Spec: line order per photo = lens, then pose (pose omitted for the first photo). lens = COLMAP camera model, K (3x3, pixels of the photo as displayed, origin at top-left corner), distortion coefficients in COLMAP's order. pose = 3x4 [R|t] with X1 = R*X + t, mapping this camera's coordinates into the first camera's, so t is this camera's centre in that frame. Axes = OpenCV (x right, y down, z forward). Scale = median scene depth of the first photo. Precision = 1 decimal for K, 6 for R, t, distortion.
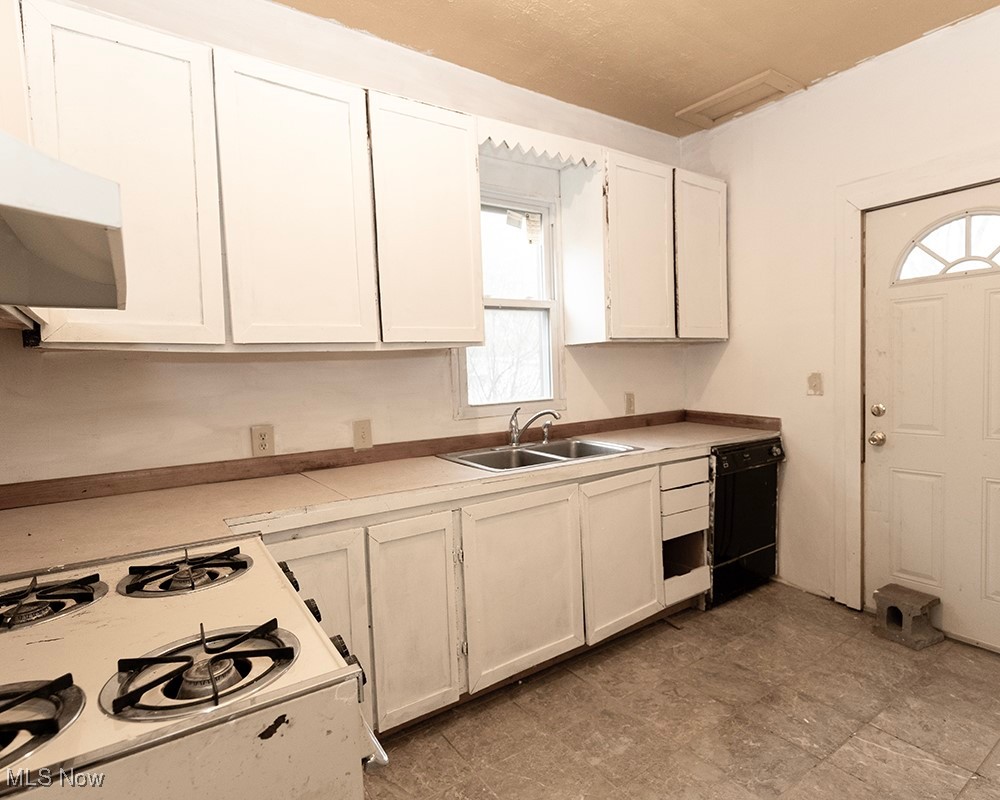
lens RADIAL K [[535.9, 0, 500.5], [0, 535.9, 401.4], [0, 0, 1]] dist [0.033512, 0.000092]
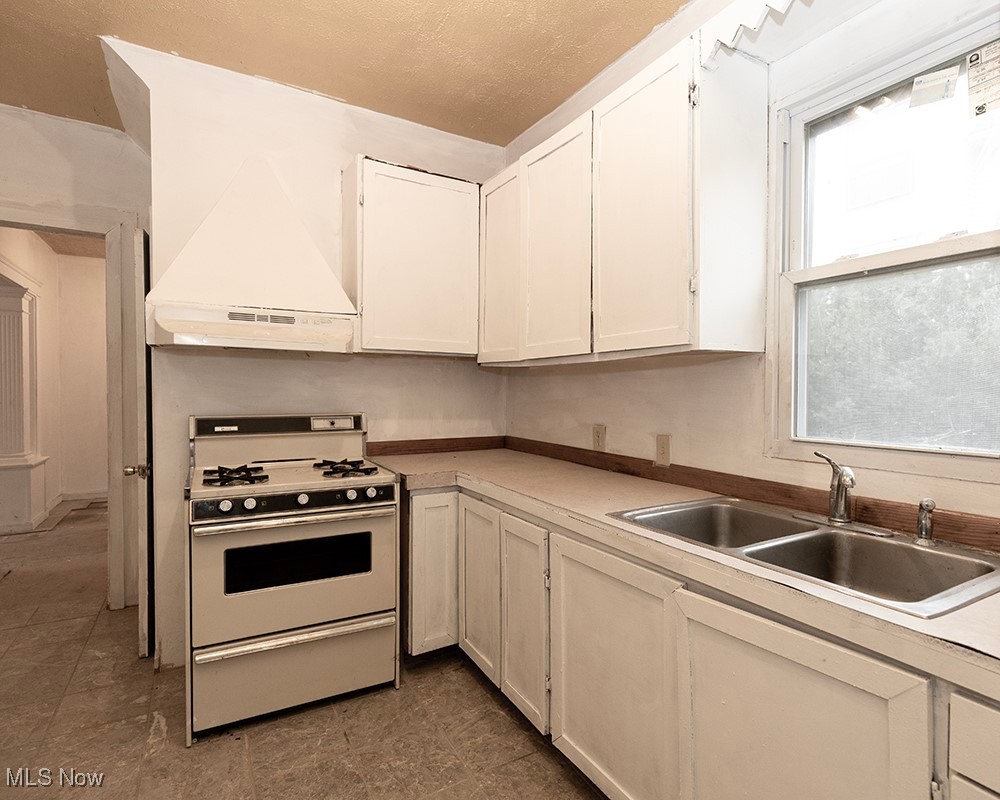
lens RADIAL K [[535.9, 0, 501.6], [0, 535.9, 392.7], [0, 0, 1]] dist [0.033512, 0.000092]
pose [[-0.059165, 0.049860, -0.997002, 0.728158], [-0.061420, 0.996678, 0.053488, -0.074204], [0.996357, 0.064400, -0.055906, 0.822019]]
